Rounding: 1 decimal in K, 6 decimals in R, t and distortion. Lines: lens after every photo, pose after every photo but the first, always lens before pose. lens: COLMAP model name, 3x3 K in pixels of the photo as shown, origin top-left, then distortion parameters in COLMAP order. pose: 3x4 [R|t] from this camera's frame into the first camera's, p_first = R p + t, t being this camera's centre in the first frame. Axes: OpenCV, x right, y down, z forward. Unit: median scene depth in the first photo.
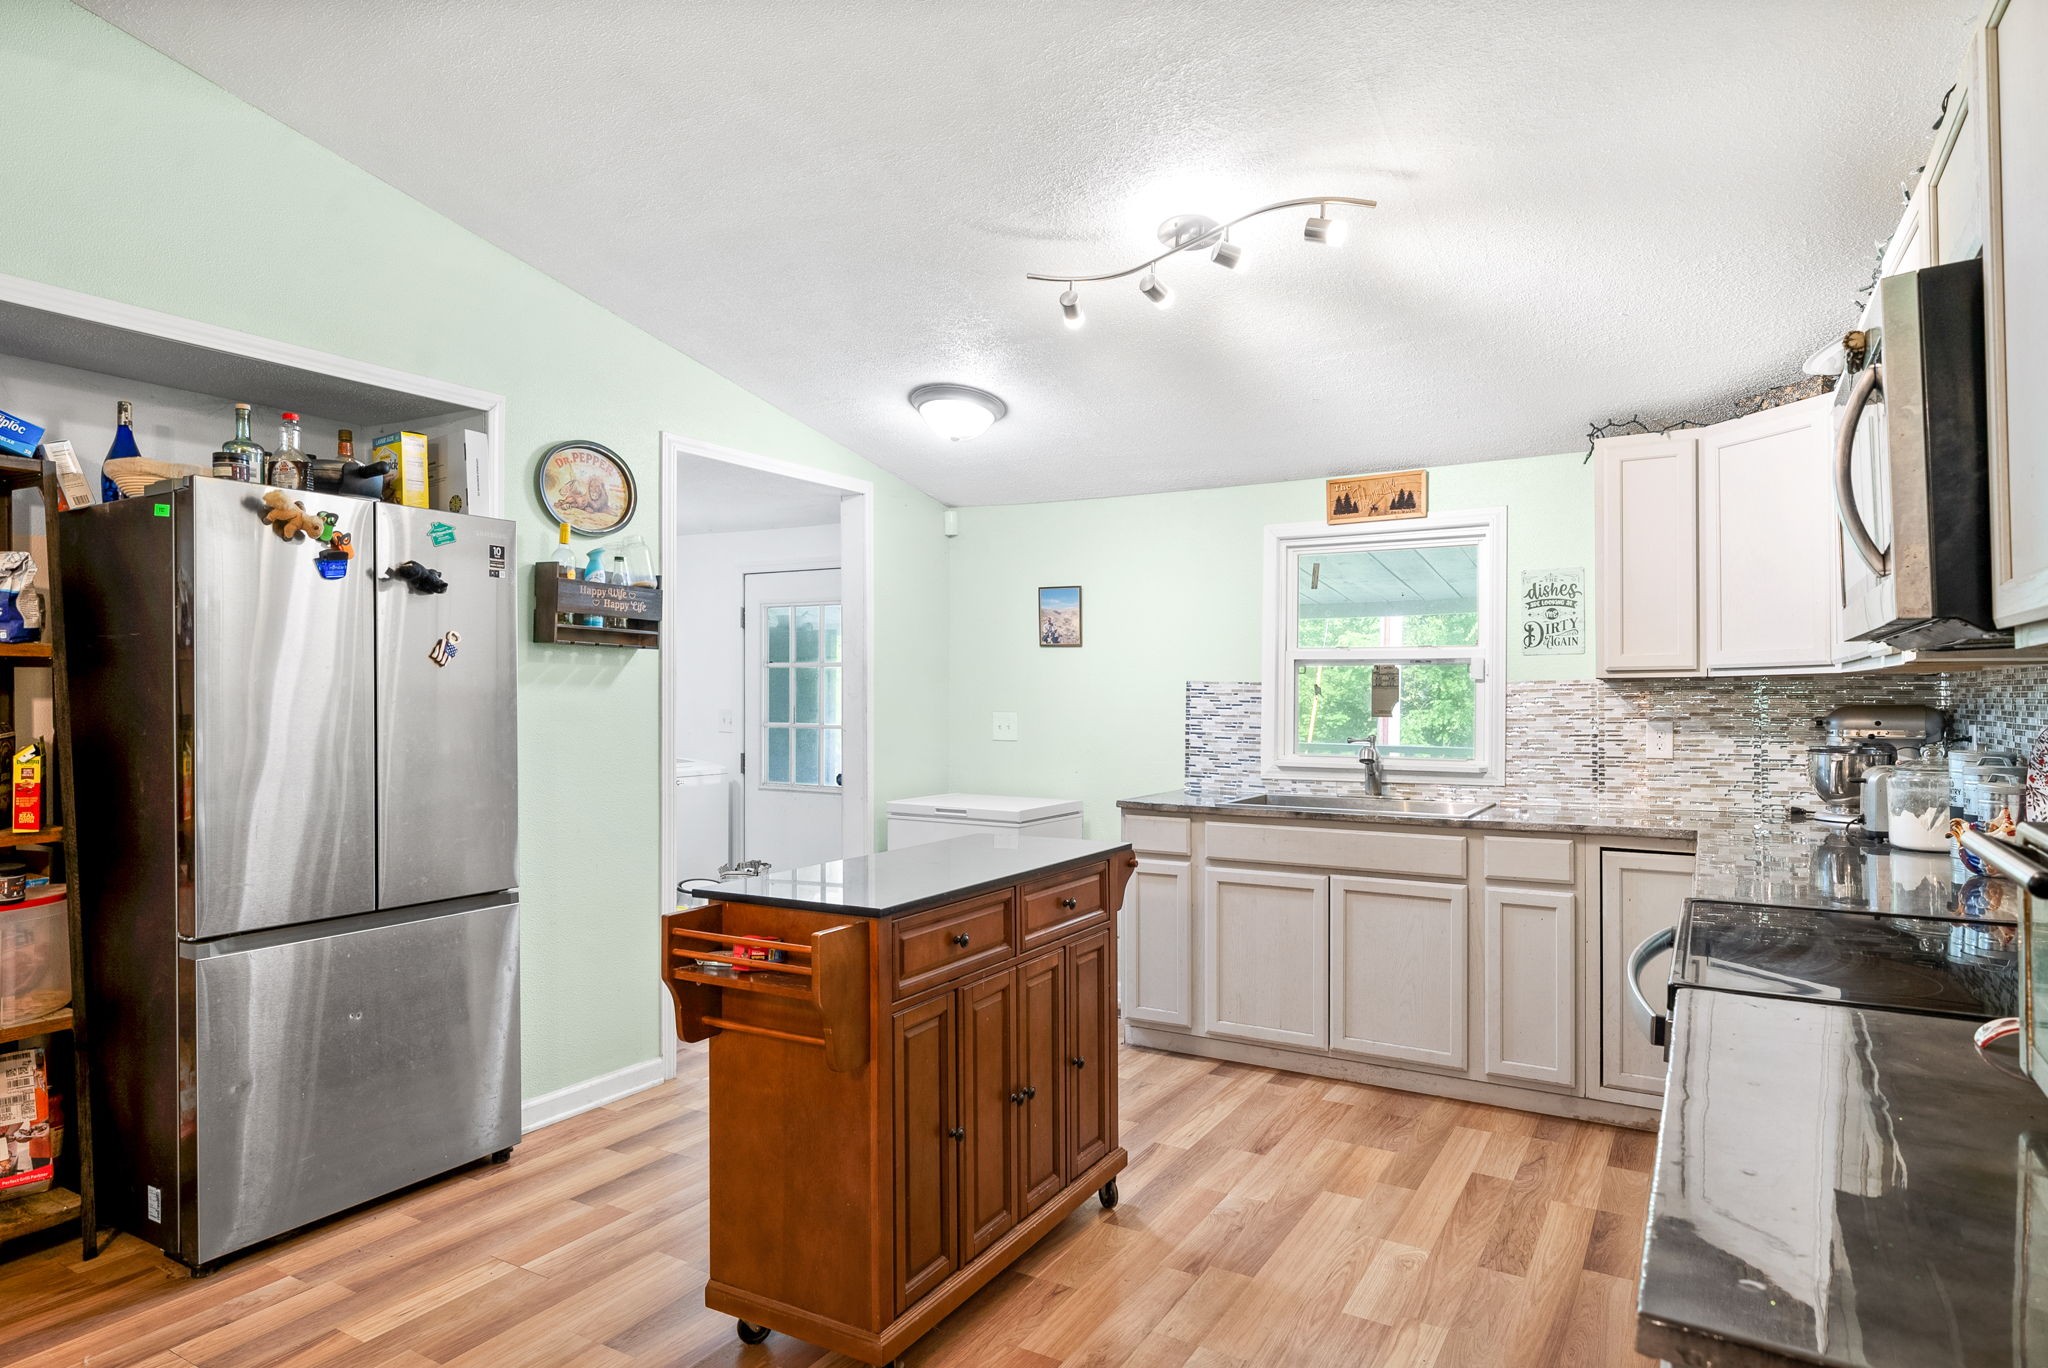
lens RADIAL K [[1173.6, 0, 1011.5], [0, 1173.6, 697.8], [0, 0, 1]] dist [0.003376, -0.000601]
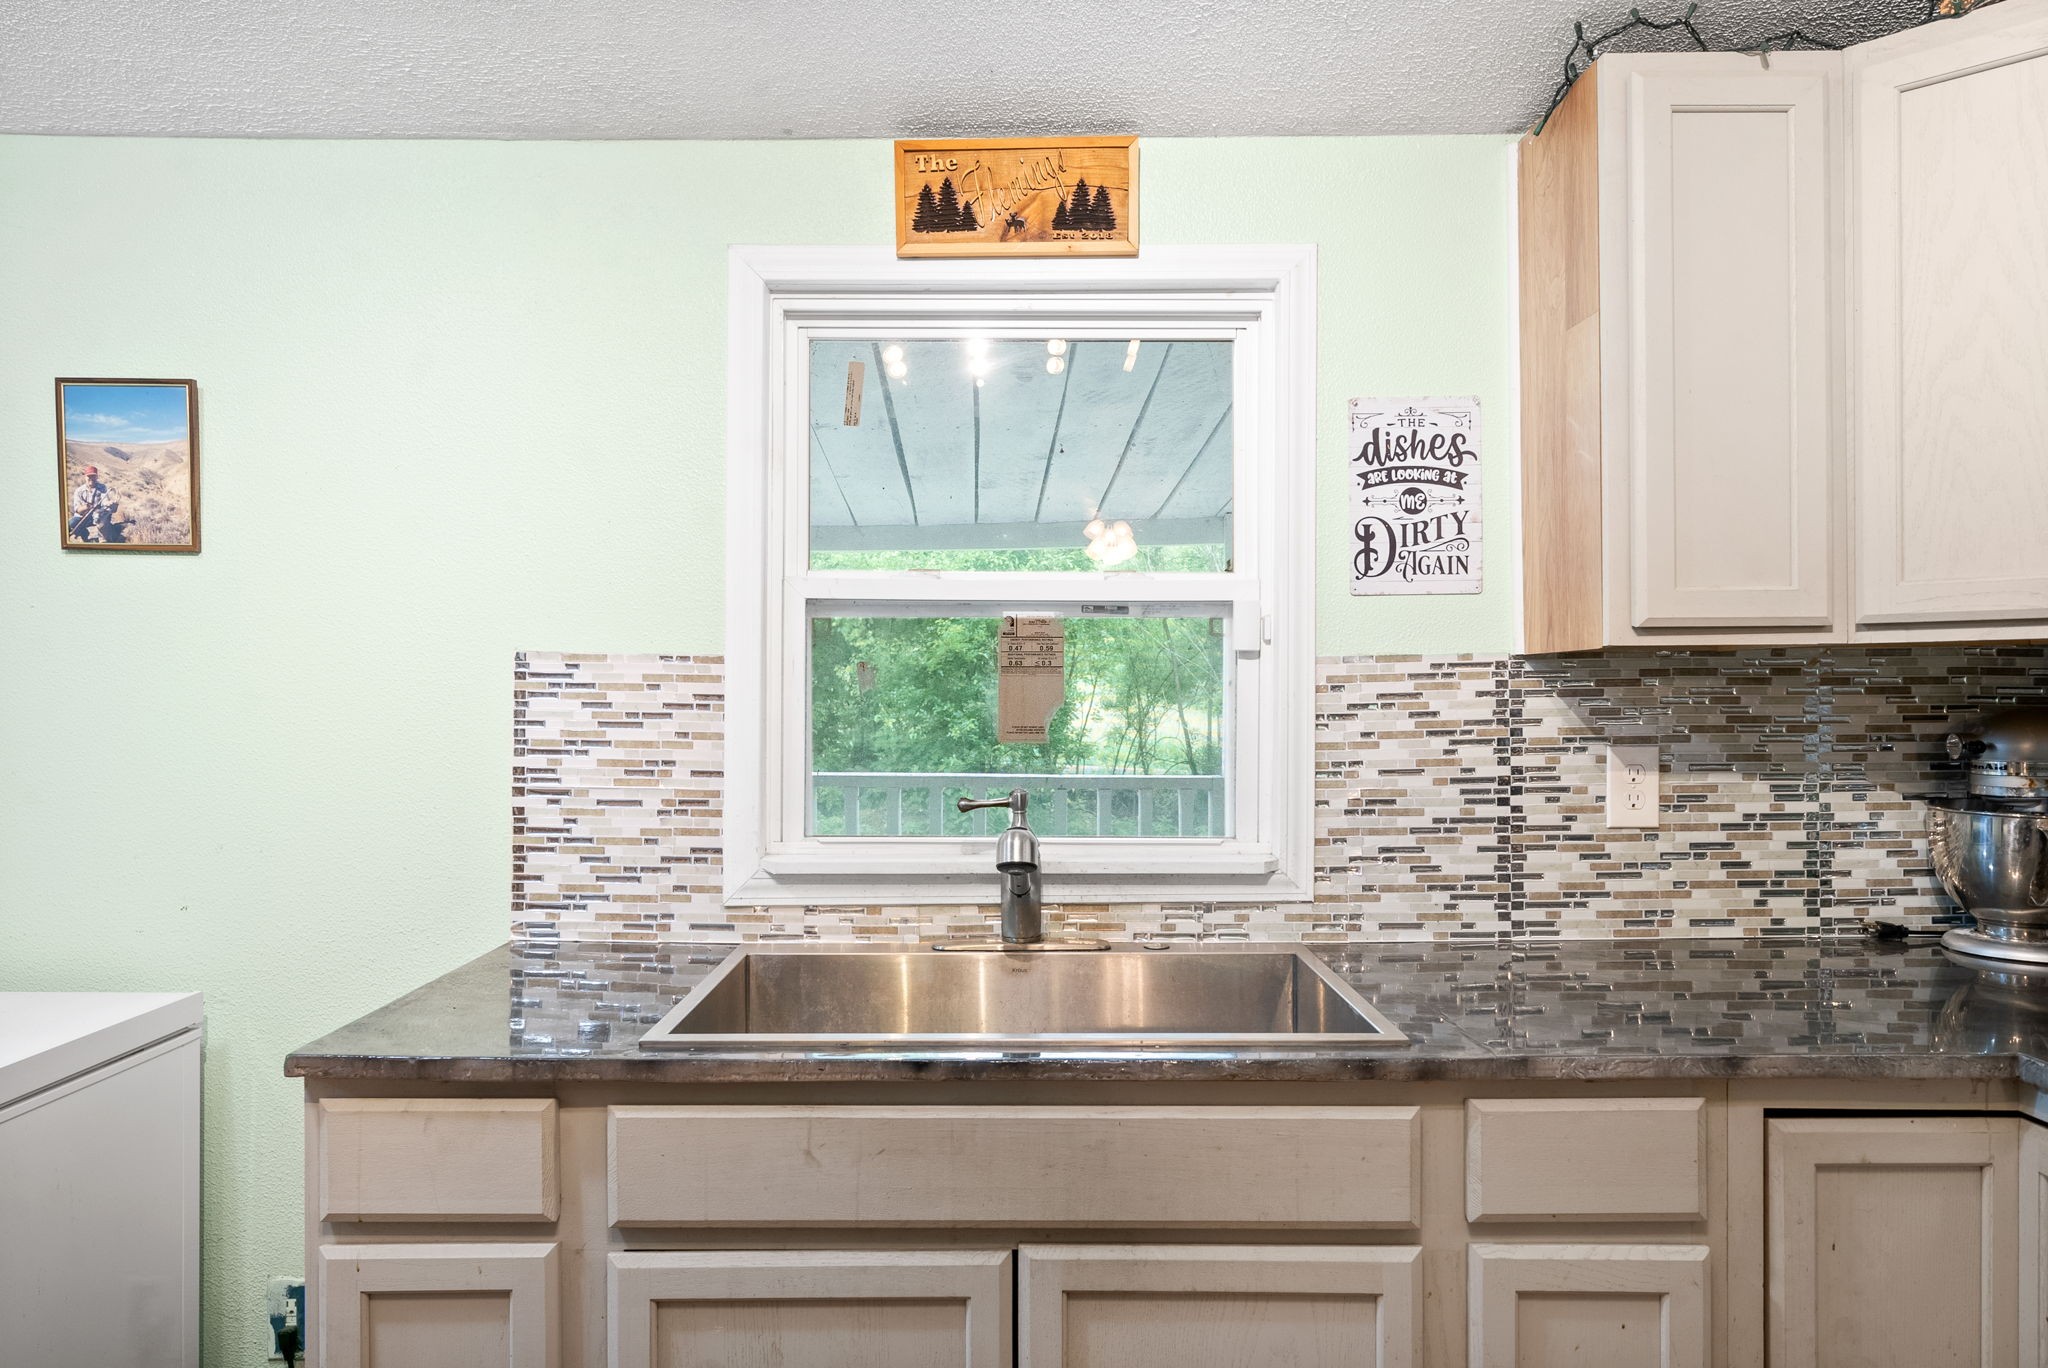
lens RADIAL K [[1354.3, 0, 1013.0], [0, 1354.3, 696.2], [0, 0, 1]] dist [0.000716, -0.000780]
pose [[0.859568, -0.006273, 0.510983, 0.077571], [0.002973, 0.999969, 0.007274, -0.003458], [-0.511012, -0.004733, 0.859560, 0.654009]]
